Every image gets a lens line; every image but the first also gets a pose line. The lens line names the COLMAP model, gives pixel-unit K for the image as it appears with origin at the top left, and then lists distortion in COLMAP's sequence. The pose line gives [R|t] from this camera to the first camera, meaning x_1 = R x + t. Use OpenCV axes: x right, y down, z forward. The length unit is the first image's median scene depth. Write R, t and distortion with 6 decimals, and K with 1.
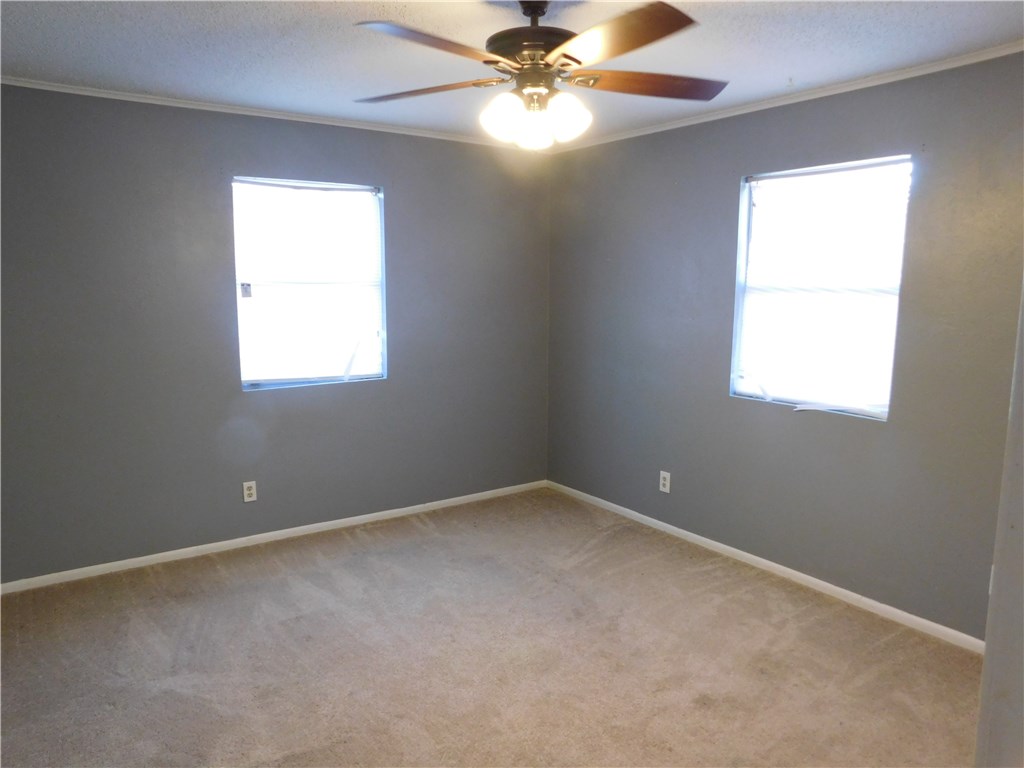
lens RADIAL K [[727.2, 0, 506.7], [0, 727.2, 387.3], [0, 0, 1]] dist [-0.038830, 0.015084]
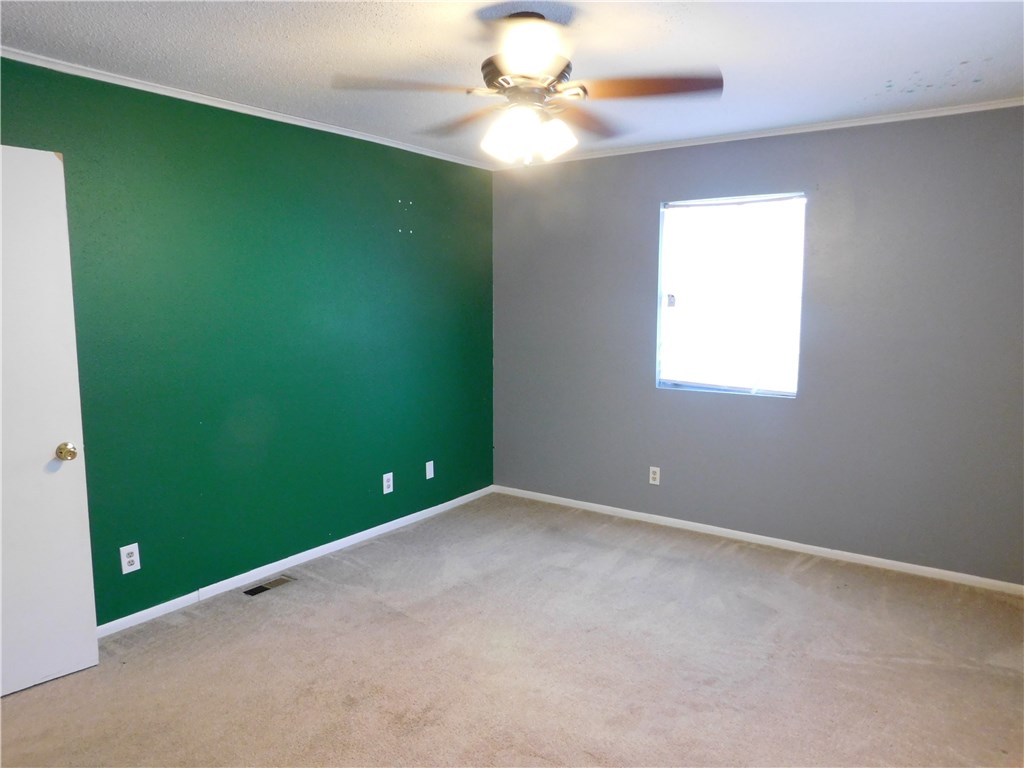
lens RADIAL K [[727.2, 0, 513.5], [0, 727.2, 383.4], [0, 0, 1]] dist [-0.038830, 0.015084]
pose [[0.326286, 0.106567, -0.939245, 0.648919], [-0.142784, 0.987780, 0.062472, -0.040874], [0.934425, 0.113725, 0.337515, 0.394007]]
